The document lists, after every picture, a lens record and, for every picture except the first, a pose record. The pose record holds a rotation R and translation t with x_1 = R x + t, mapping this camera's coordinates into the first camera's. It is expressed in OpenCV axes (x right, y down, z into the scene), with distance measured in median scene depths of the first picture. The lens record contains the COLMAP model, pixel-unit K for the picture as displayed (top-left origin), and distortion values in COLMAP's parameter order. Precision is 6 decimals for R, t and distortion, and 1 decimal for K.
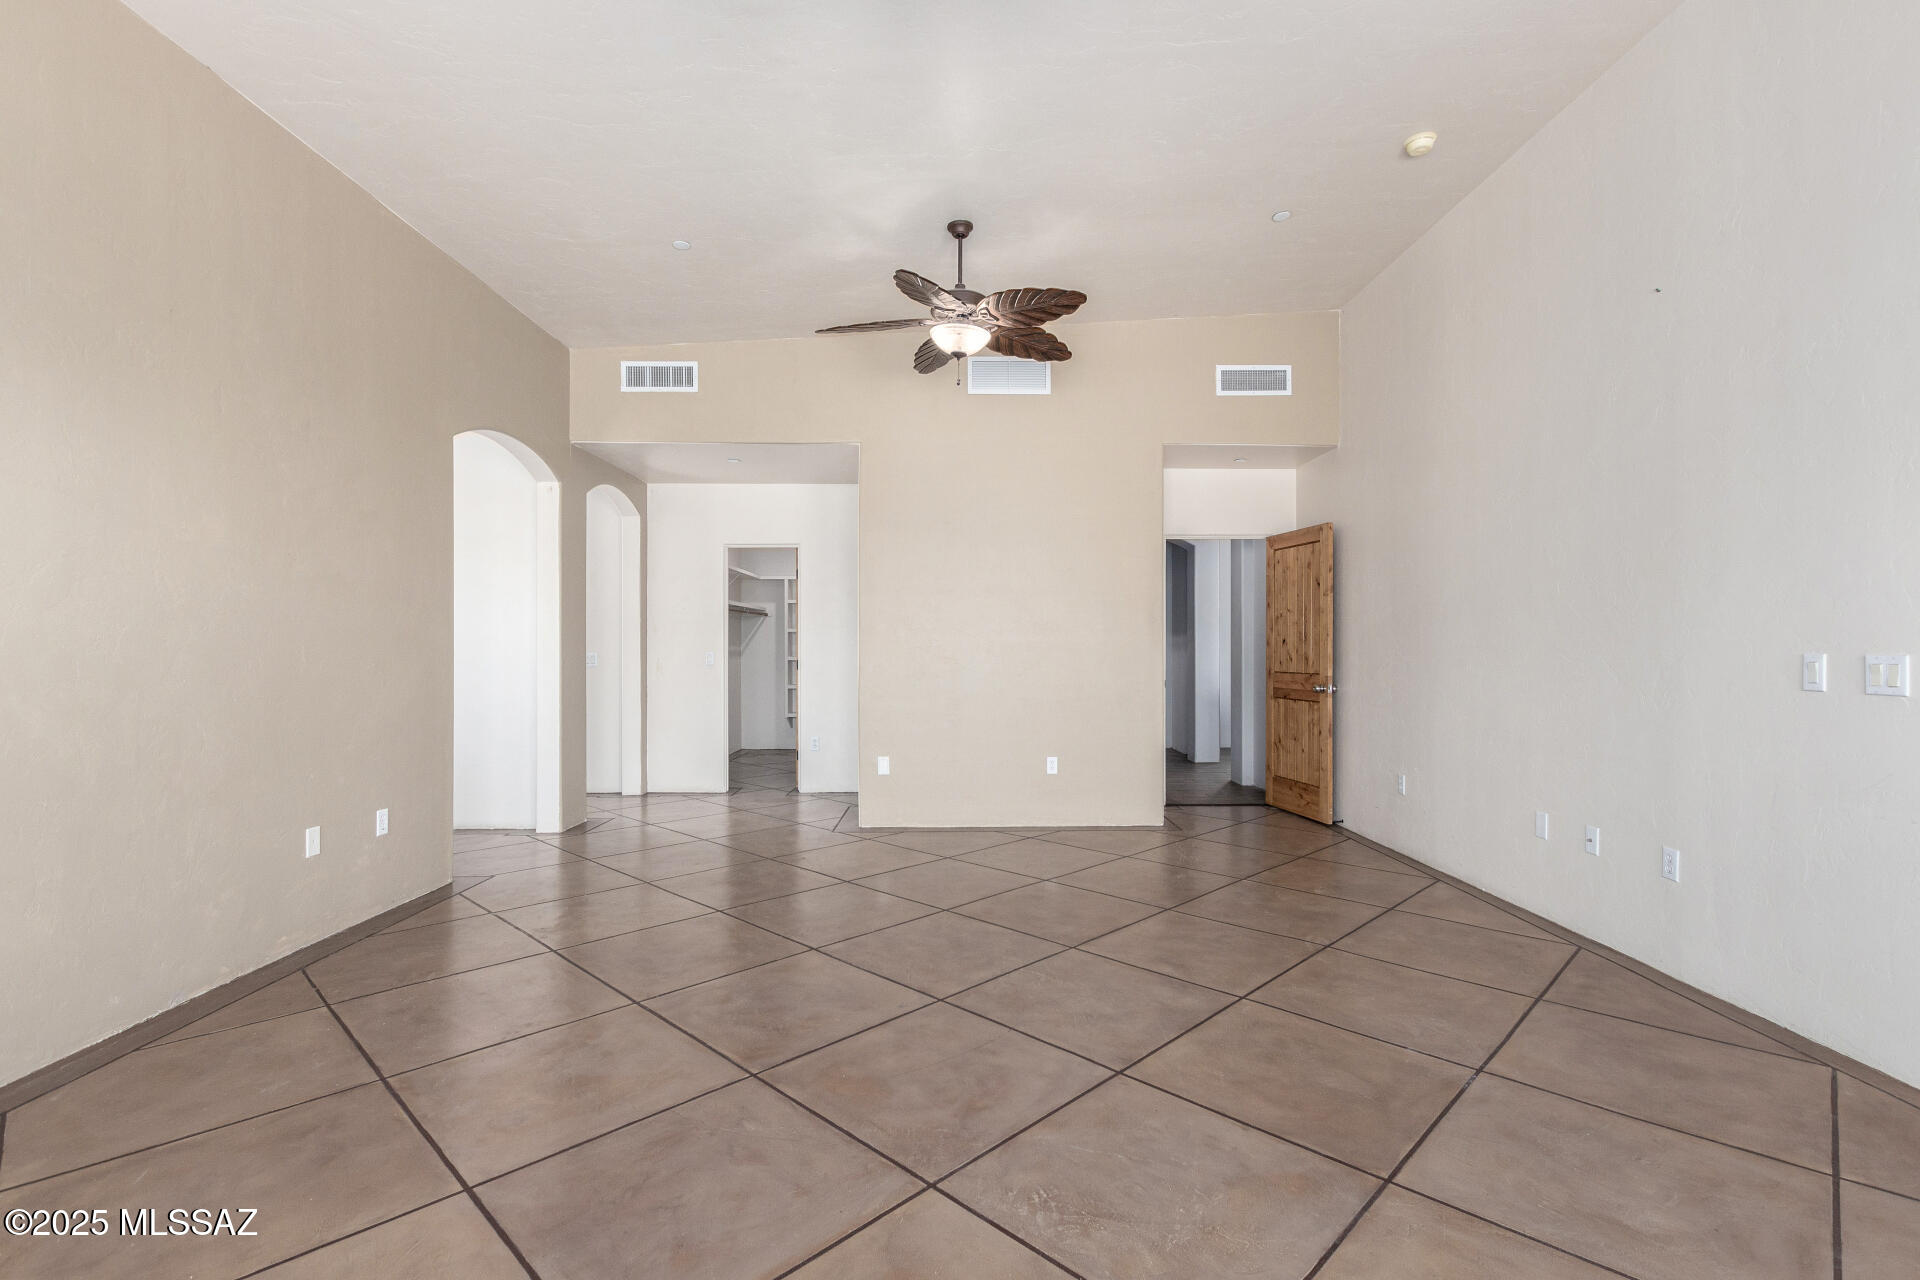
lens RADIAL K [[874.7, 0, 972.8], [0, 874.7, 645.3], [0, 0, 1]] dist [0.005516, 0.000159]
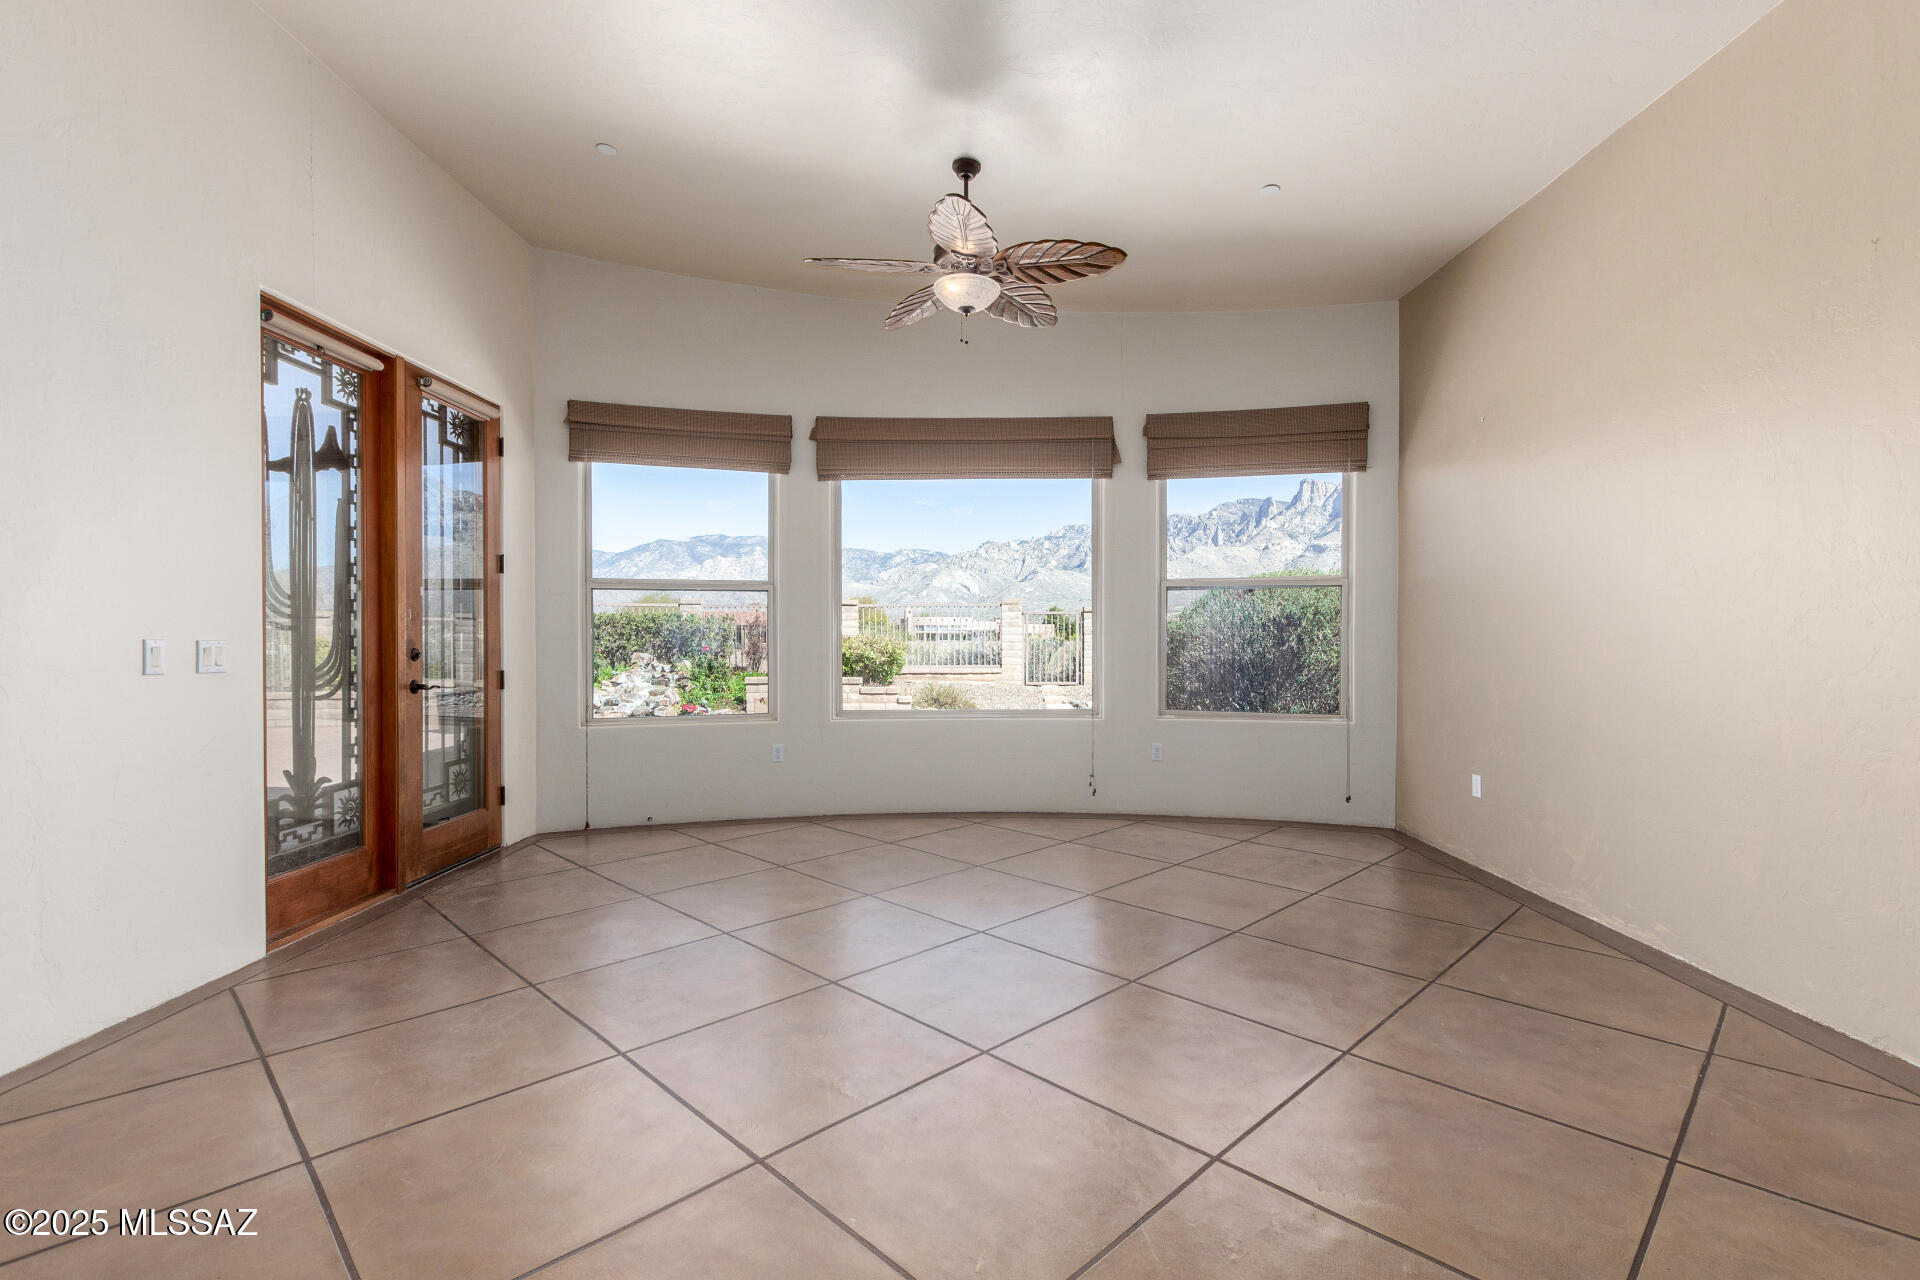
lens RADIAL K [[874.7, 0, 972.8], [0, 874.7, 645.3], [0, 0, 1]] dist [0.005516, 0.000159]
pose [[-0.999949, 0.000866, 0.010059, -0.038662], [0.000920, 0.999985, 0.005363, 0.012551], [-0.010055, 0.005372, -0.999935, 2.065427]]
